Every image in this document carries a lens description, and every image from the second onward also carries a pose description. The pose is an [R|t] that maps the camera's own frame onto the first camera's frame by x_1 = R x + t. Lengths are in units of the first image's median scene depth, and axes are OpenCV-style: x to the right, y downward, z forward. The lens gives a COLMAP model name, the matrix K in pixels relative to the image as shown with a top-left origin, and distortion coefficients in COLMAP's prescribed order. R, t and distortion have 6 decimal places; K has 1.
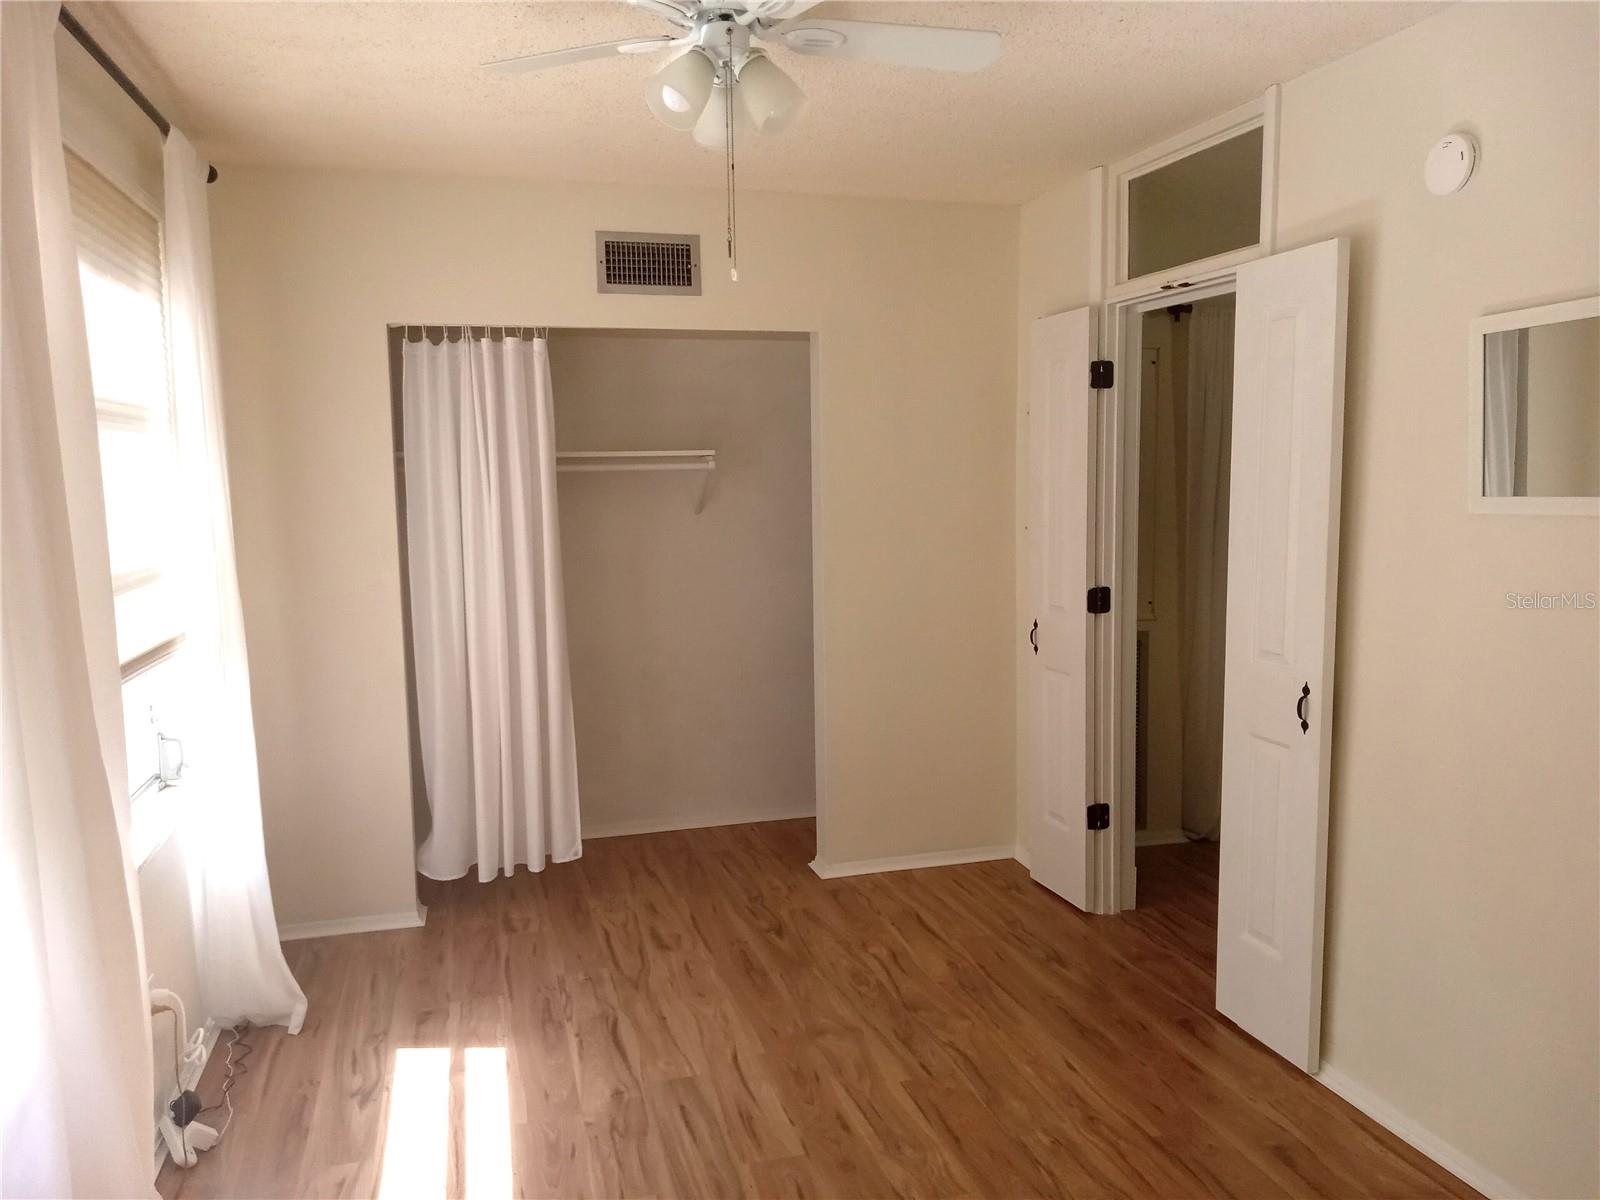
lens RADIAL K [[1219.5, 0, 800.0], [0, 1219.5, 600.0], [0, 0, 1]] dist [0.085001, -0.113662]
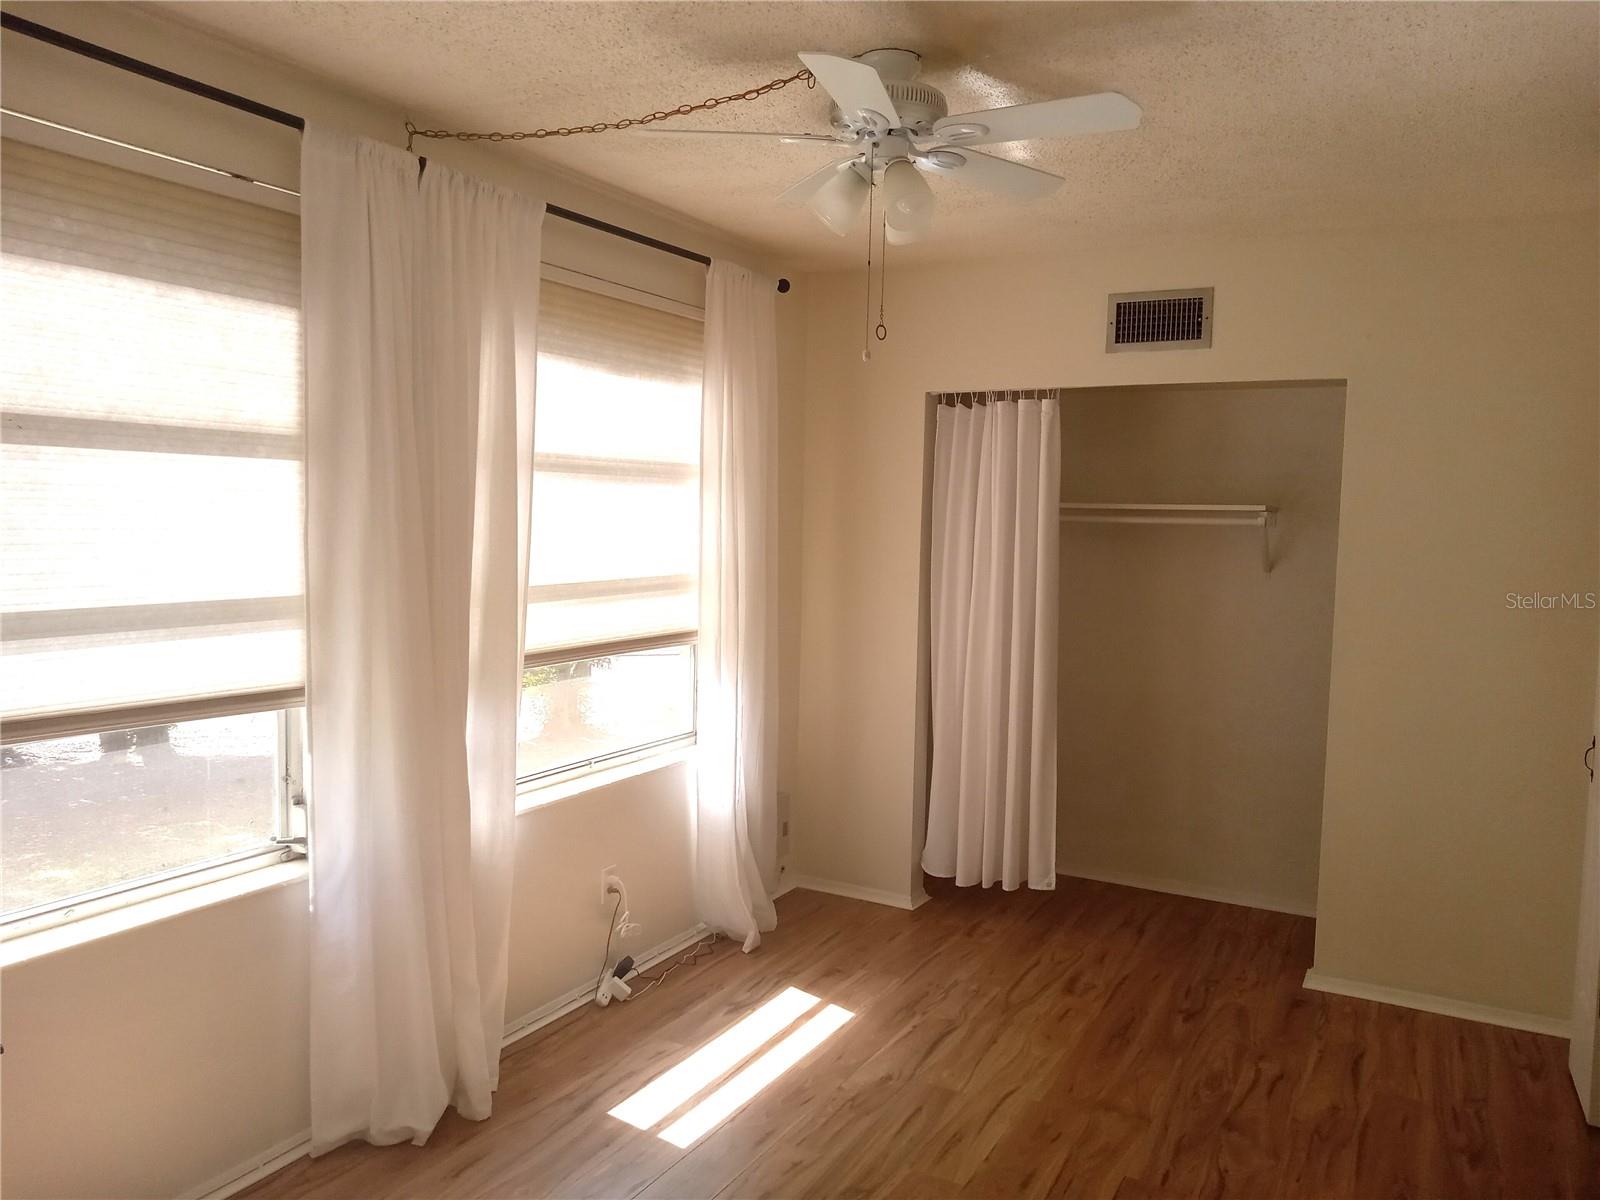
lens RADIAL K [[1219.5, 0, 800.0], [0, 1219.5, 600.0], [0, 0, 1]] dist [0.085001, -0.113662]
pose [[0.711790, 0.082867, -0.697487, 0.401396], [-0.108963, 0.994022, 0.006900, -0.020859], [0.693890, 0.071089, 0.716564, 0.088319]]
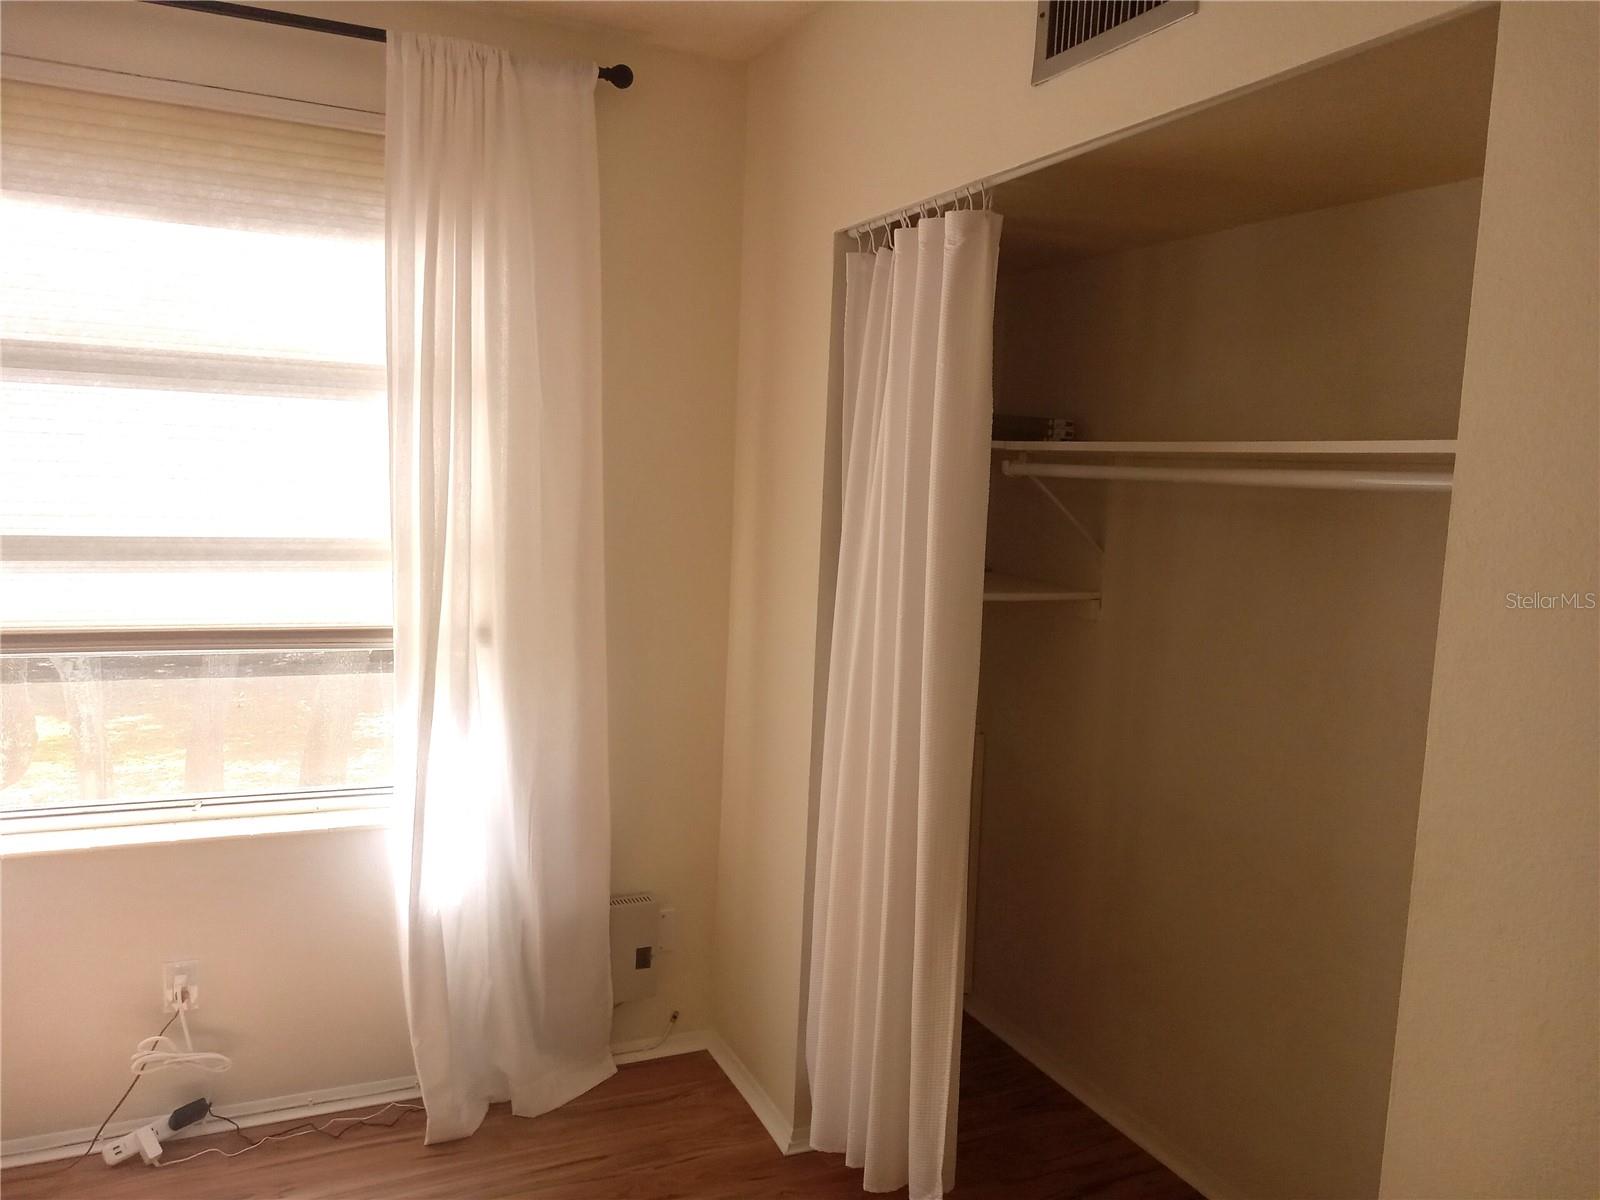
lens RADIAL K [[1202.0, 0, 800.0], [0, 1202.0, 600.0], [0, 0, 1]] dist [-0.011065, -0.004270]
pose [[0.156946, 0.128402, -0.979225, 0.288772], [-0.155338, 0.982380, 0.103919, -0.095916], [0.975314, 0.135801, 0.174126, 0.876063]]
